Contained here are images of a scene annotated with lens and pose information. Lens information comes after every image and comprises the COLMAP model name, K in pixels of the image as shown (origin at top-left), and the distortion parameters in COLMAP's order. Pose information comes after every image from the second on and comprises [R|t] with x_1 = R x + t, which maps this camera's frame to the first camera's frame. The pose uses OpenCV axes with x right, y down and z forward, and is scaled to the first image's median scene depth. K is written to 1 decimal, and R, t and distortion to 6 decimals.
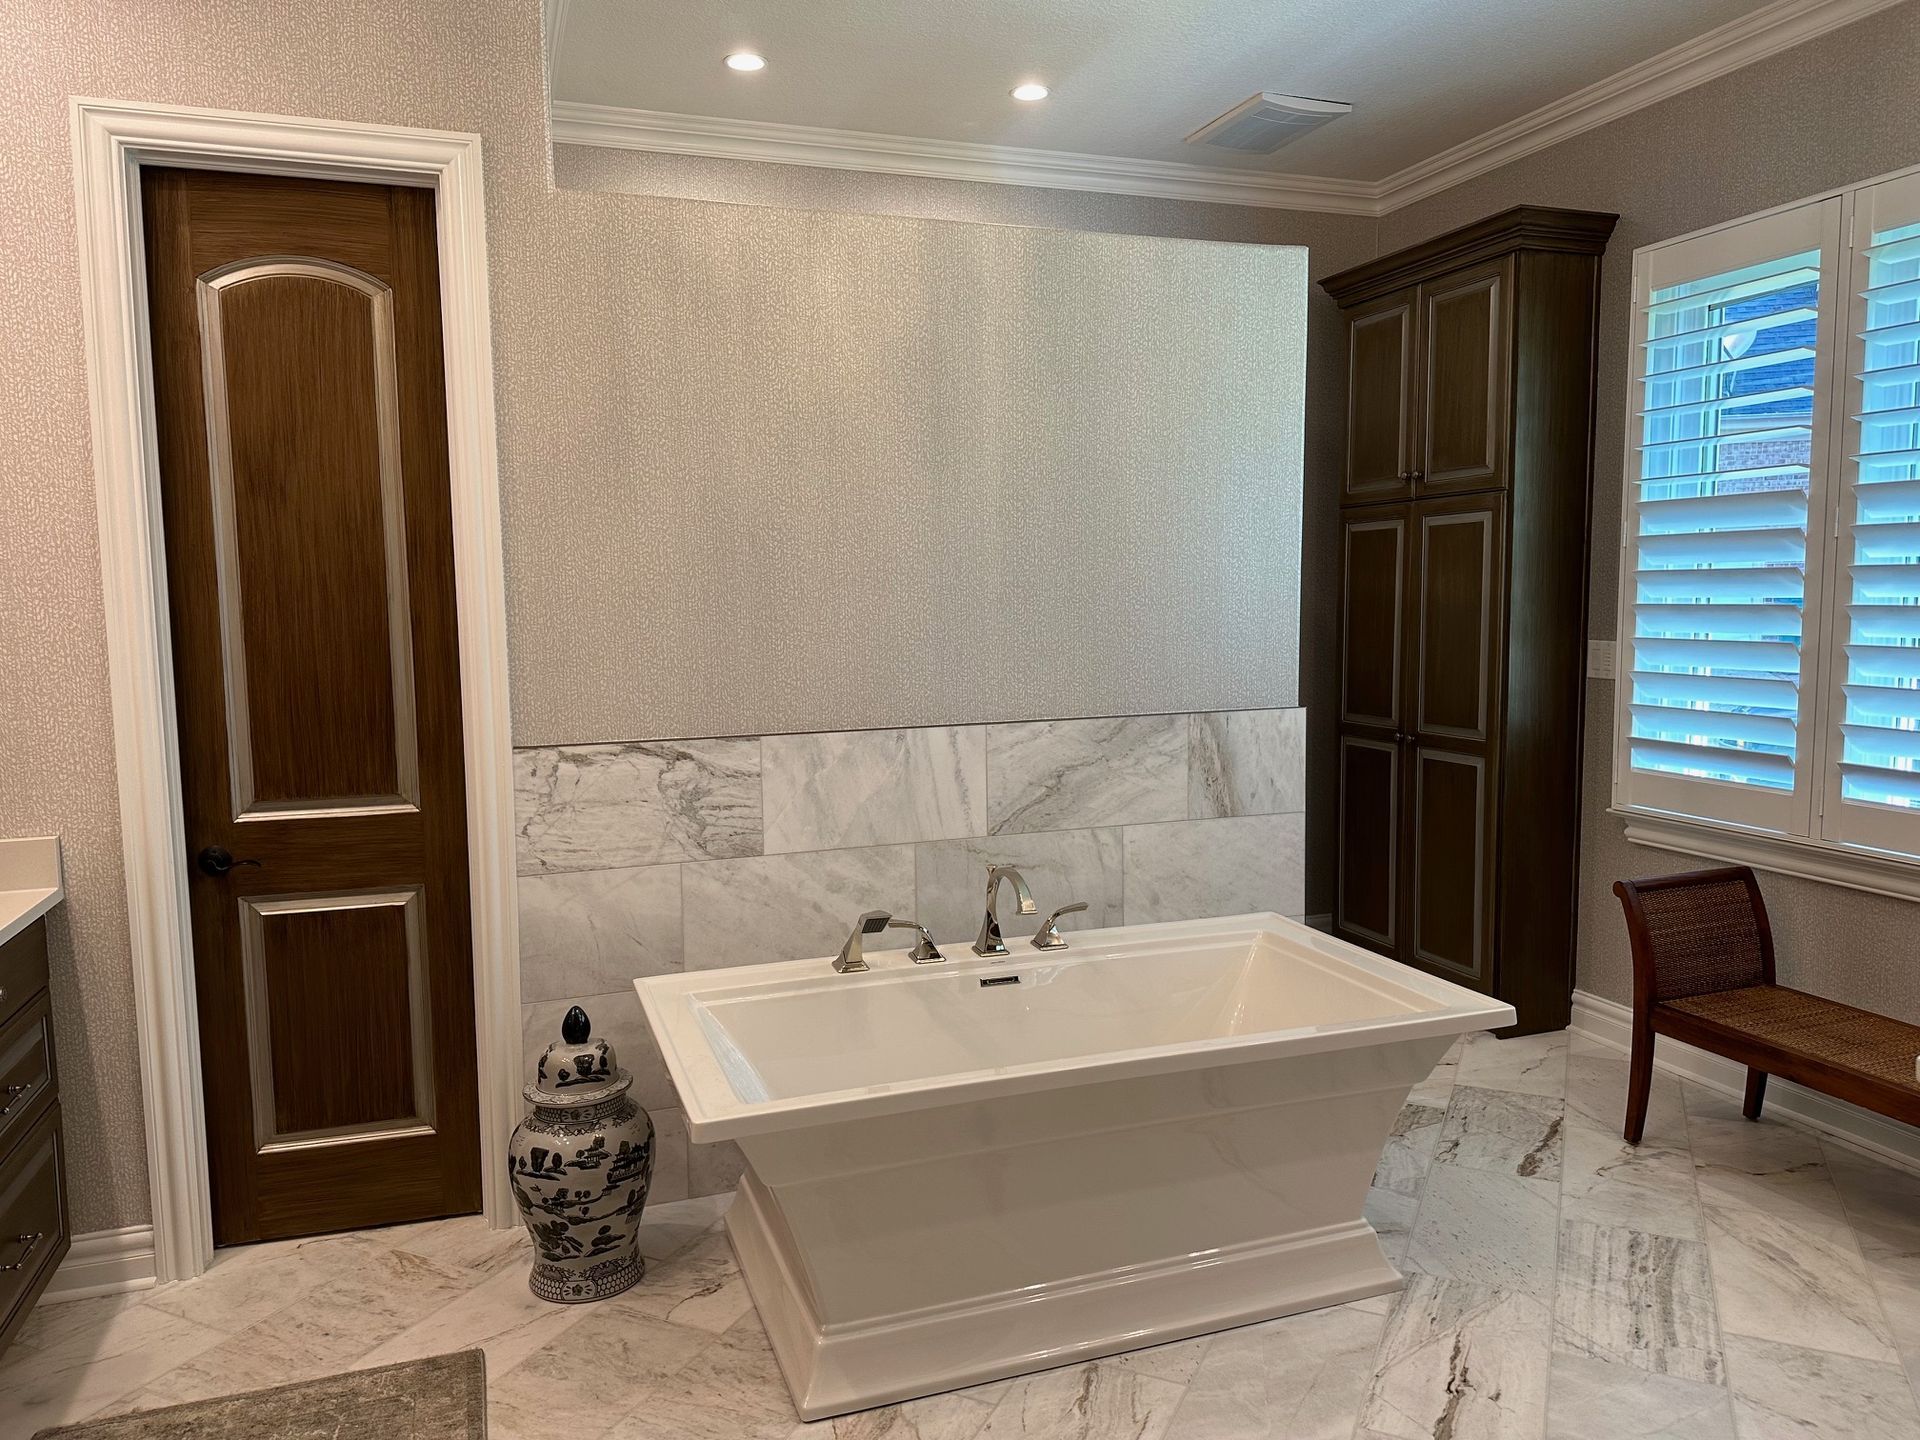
lens RADIAL K [[1298.9, 0, 960.0], [0, 1298.9, 720.0], [0, 0, 1]] dist [0.000629, -0.029787]
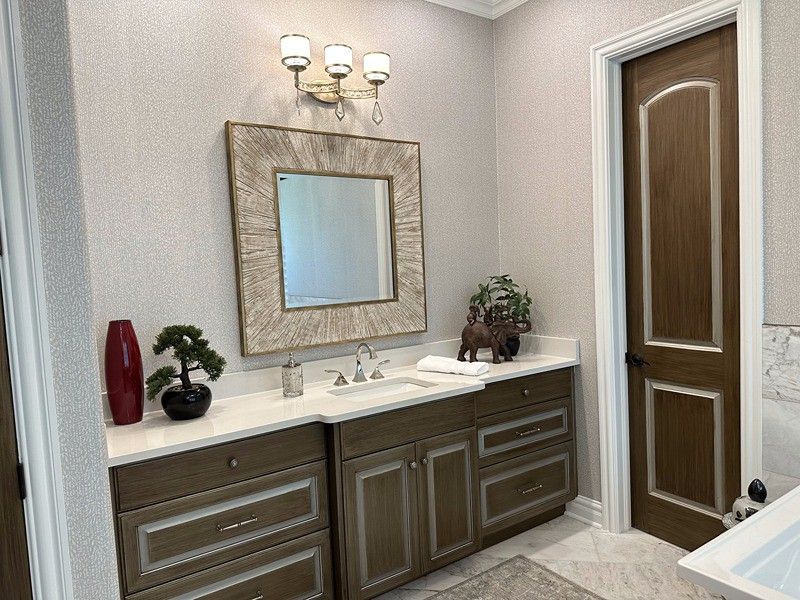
lens RADIAL K [[554.1, 0, 424.8], [0, 554.1, 303.0], [0, 0, 1]] dist [0.007363, -0.003070]
pose [[0.268707, 0.062470, -0.961194, 0.250584], [-0.052388, 0.997365, 0.050176, -0.020533], [0.961796, 0.036873, 0.271272, 0.351241]]
